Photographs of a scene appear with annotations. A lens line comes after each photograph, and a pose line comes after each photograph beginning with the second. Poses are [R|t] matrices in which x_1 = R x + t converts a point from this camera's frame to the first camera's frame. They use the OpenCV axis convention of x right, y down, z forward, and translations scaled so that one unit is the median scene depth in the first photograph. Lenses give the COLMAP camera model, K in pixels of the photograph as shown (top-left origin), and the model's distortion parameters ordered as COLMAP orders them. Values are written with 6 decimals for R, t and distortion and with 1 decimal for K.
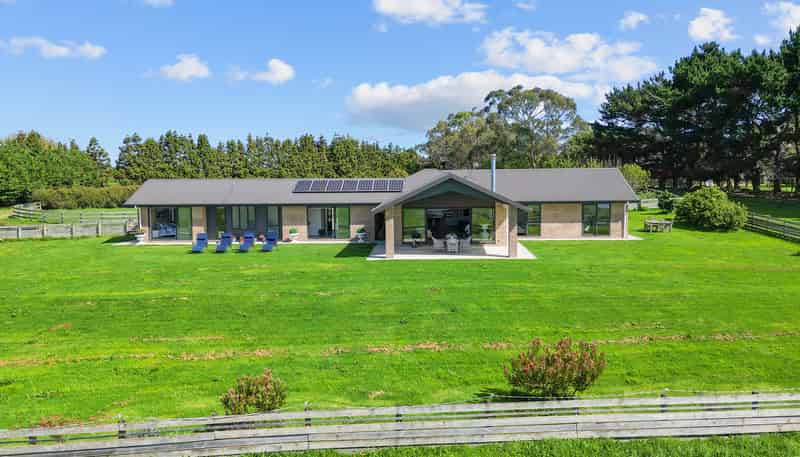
lens RADIAL K [[615.2, 0, 400.0], [0, 615.2, 228.5], [0, 0, 1]] dist [0.071194, -0.001535]
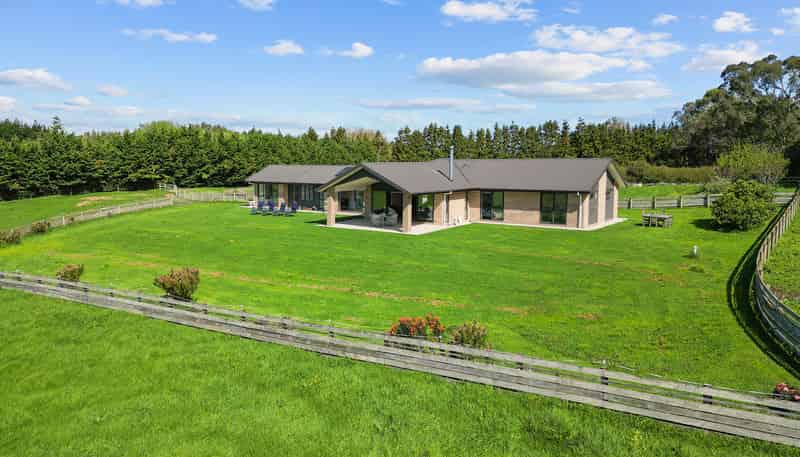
lens RADIAL K [[651.0, 0, 400.0], [0, 651.0, 228.5], [0, 0, 1]] dist [0.009672, -0.004258]
pose [[0.773985, 0.072373, -0.629054, 0.686580], [-0.057957, 0.997374, 0.043437, -0.011333], [0.630546, 0.002838, 0.776147, -0.009456]]
